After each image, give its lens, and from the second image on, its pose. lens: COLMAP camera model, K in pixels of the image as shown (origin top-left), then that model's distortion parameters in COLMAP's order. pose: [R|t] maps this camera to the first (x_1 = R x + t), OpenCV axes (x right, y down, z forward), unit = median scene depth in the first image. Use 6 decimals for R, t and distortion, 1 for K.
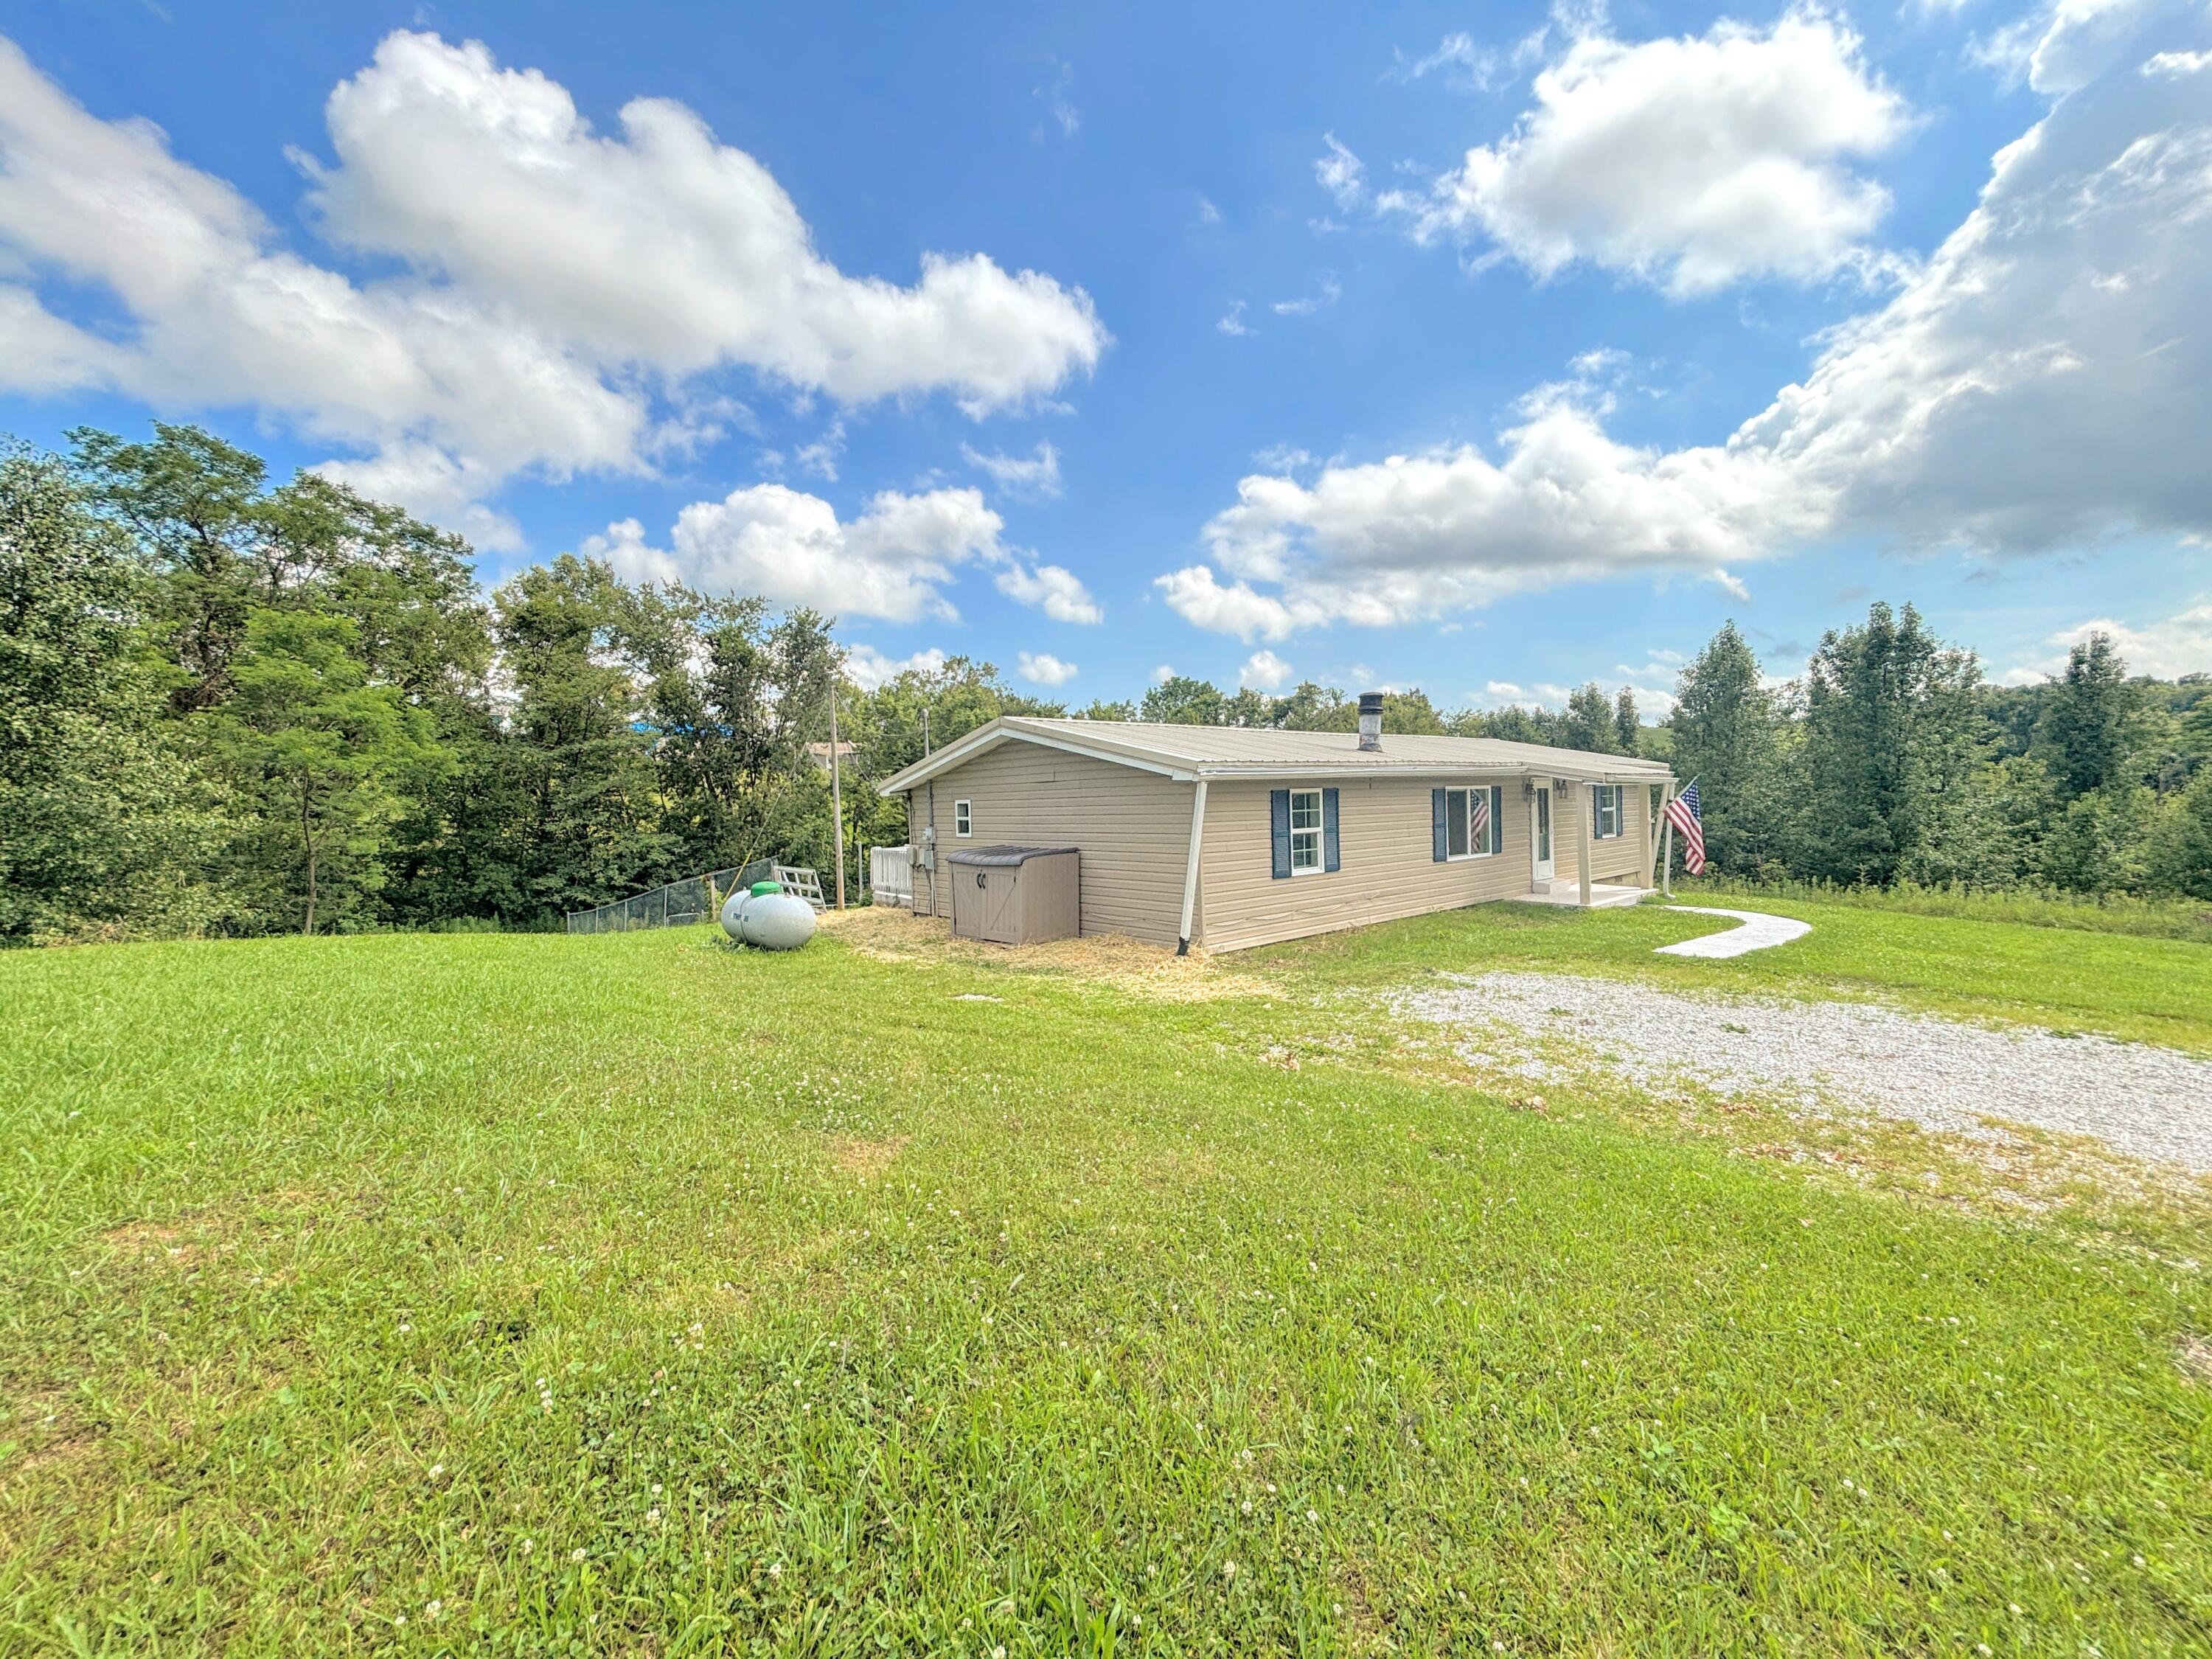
lens RADIAL K [[883.2, 0, 1126.8], [0, 883.2, 826.0], [0, 0, 1]] dist [-0.001896, -0.000014]
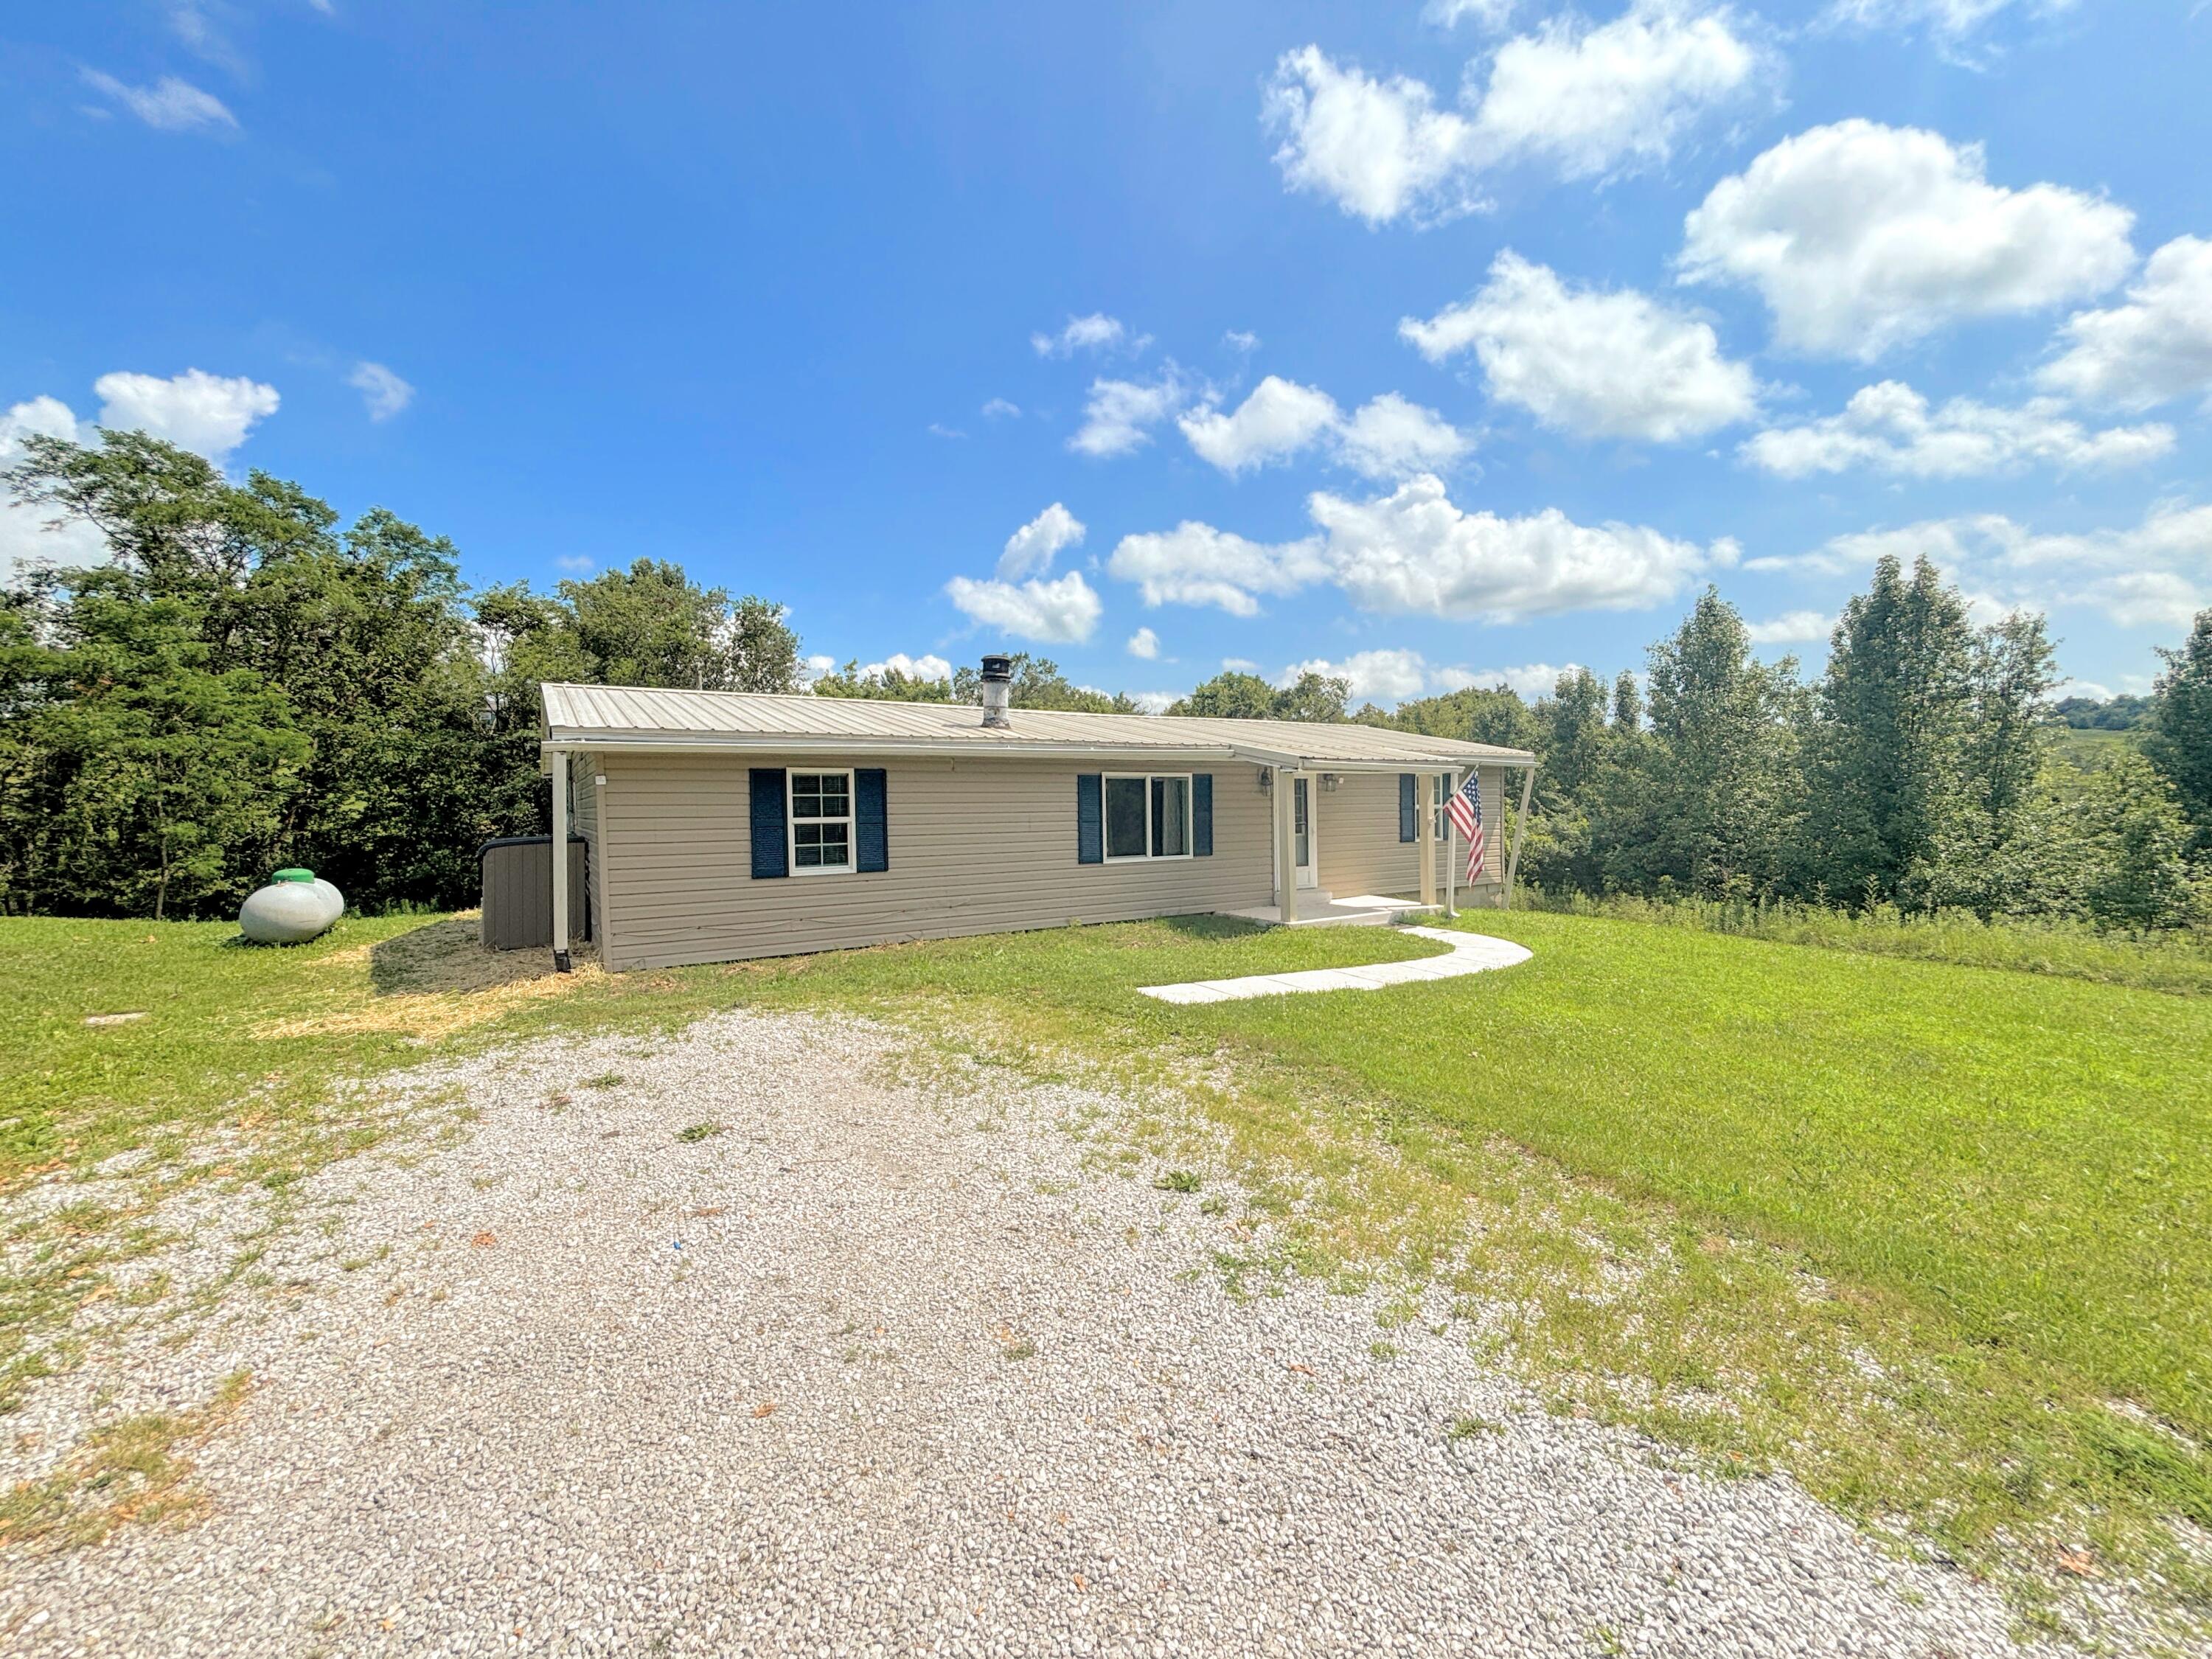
lens RADIAL K [[893.4, 0, 1125.5], [0, 893.4, 837.2], [0, 0, 1]] dist [-0.000594, -0.000074]
pose [[0.991643, 0.015097, -0.128127, 0.281387], [-0.014070, 0.999861, 0.008920, 0.004600], [0.128244, -0.007043, 0.991718, 0.105010]]
